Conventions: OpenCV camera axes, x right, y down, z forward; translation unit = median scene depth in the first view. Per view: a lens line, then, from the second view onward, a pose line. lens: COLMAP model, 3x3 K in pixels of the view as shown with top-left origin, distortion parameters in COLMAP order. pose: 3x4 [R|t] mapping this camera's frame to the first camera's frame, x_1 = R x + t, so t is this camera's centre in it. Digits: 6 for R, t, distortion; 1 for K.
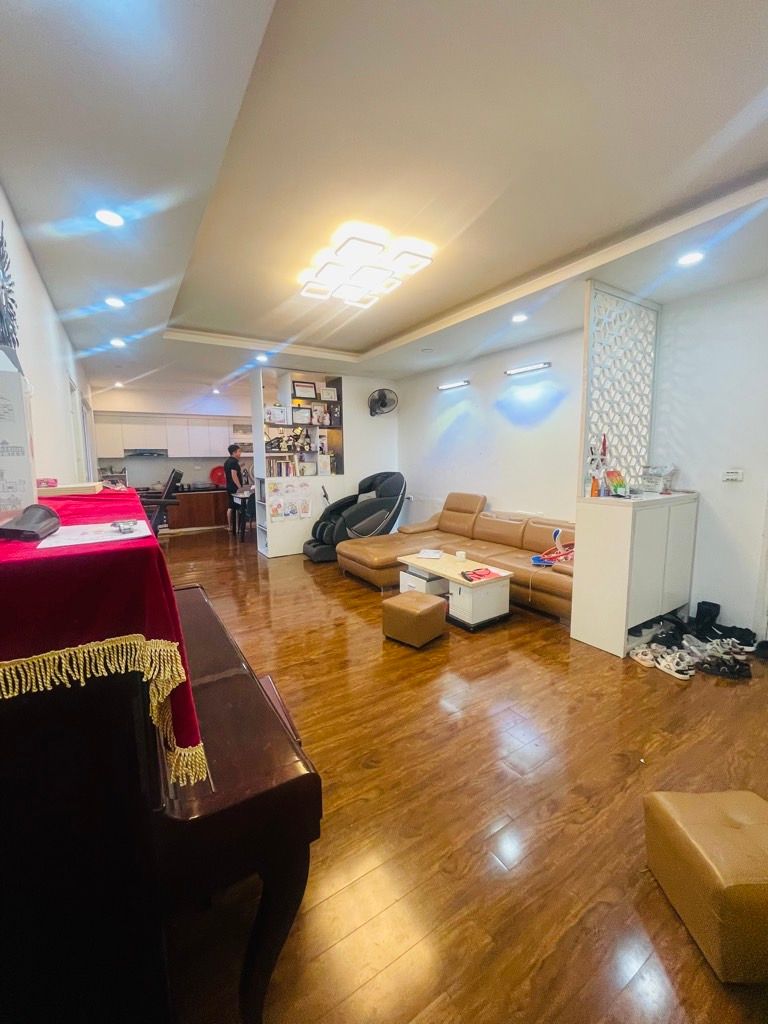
lens RADIAL K [[412.9, 0, 388.5], [0, 412.9, 506.4], [0, 0, 1]] dist [-0.000940, -0.000242]
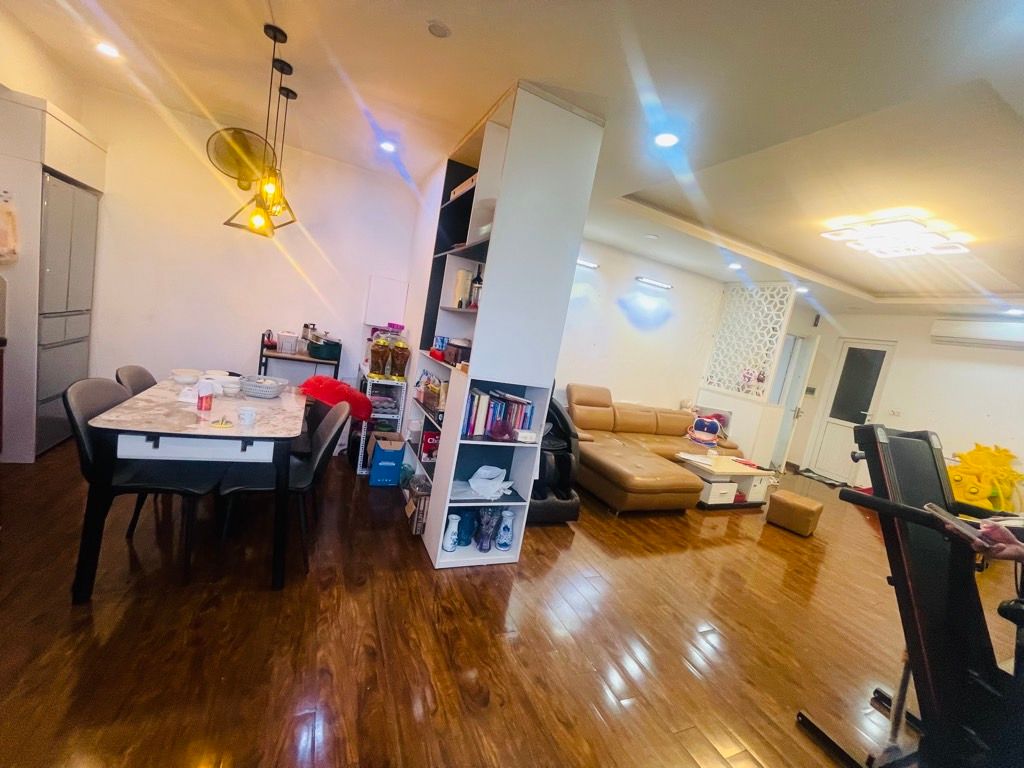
lens RADIAL K [[412.9, 0, 509.5], [0, 412.9, 387.8], [0, 0, 1]] dist [-0.000940, -0.000242]
pose [[0.117698, -0.102129, 0.987784, -0.768351], [-0.061013, 0.992075, 0.109843, -0.118627], [-0.991173, -0.073196, 0.110534, 1.063690]]
